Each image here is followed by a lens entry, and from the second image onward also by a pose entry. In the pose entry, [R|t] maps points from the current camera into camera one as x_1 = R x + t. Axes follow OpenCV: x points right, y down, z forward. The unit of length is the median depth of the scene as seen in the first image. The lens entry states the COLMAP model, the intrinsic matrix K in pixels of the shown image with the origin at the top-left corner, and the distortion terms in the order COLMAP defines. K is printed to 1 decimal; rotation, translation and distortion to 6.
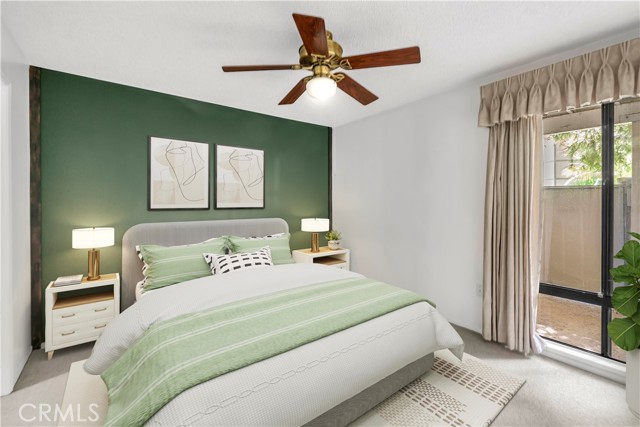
lens RADIAL K [[286.0, 0, 322.5], [0, 286.0, 199.6], [0, 0, 1]] dist [-0.000865, 0.000111]
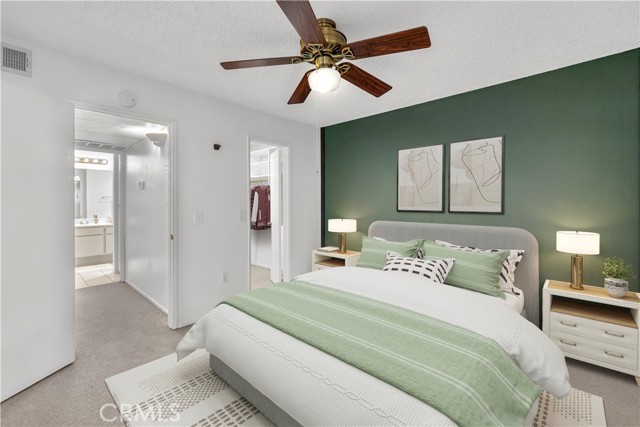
lens RADIAL K [[276.6, 0, 317.1], [0, 276.6, 206.8], [0, 0, 1]] dist [-0.002170, 0.000567]
pose [[0.164212, 0.010059, -0.986374, 0.456148], [-0.004801, 0.999944, 0.009398, 0.008420], [0.986413, 0.003193, 0.164251, 0.429919]]
